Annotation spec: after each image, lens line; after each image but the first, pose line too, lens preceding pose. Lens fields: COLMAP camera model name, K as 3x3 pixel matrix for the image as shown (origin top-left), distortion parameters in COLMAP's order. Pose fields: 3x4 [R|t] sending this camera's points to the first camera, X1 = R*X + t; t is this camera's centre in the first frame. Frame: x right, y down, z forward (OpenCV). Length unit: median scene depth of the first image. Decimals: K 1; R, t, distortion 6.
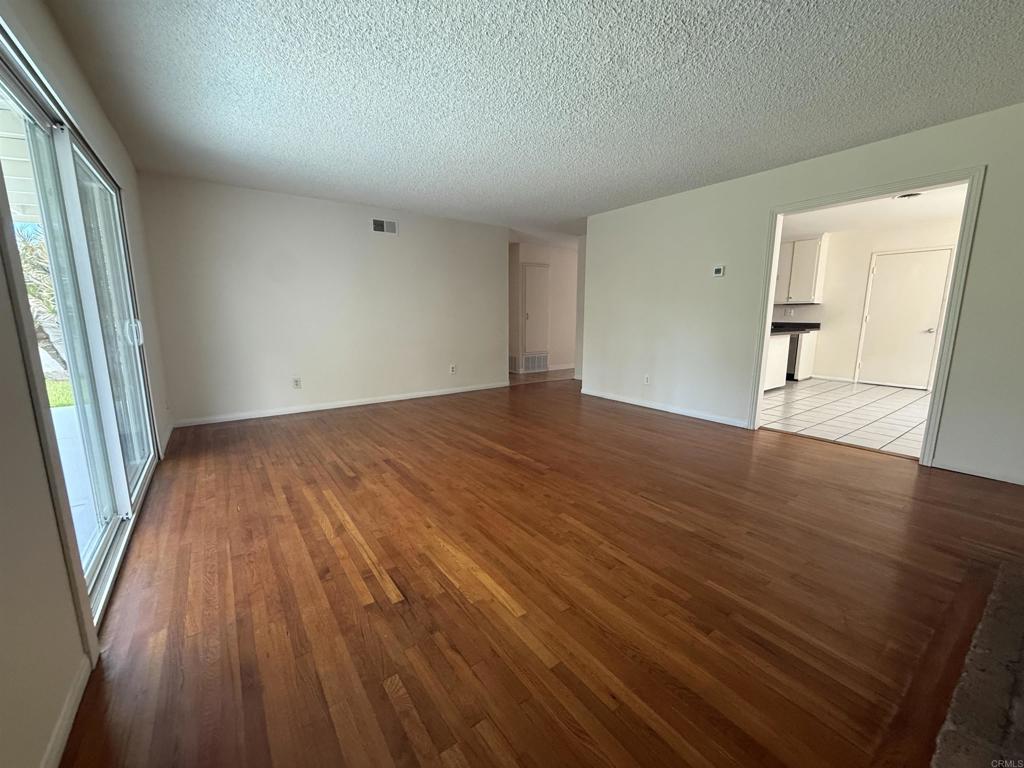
lens RADIAL K [[407.5, 0, 512.0], [0, 407.5, 384.0], [0, 0, 1]] dist [-0.000079, 0.000569]
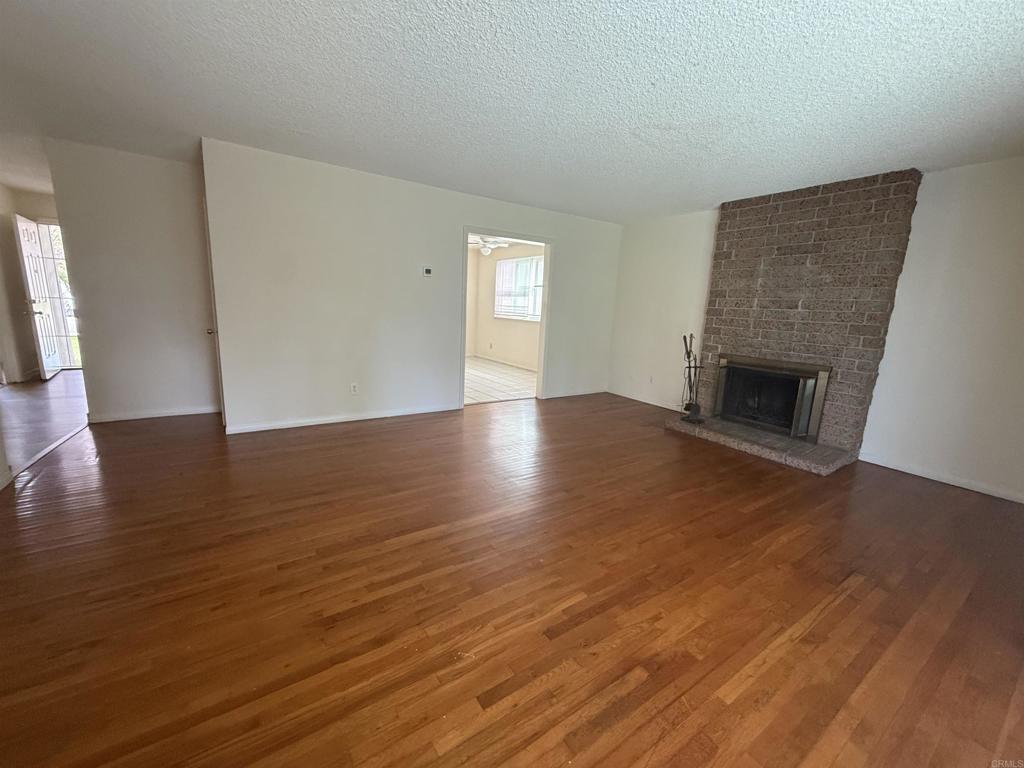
lens RADIAL K [[407.5, 0, 512.0], [0, 407.5, 384.0], [0, 0, 1]] dist [-0.000079, 0.000569]
pose [[0.042406, -0.185869, 0.981659, -0.830760], [0.121653, 0.976193, 0.179578, -0.228224], [-0.991666, 0.111806, 0.064008, 1.101361]]
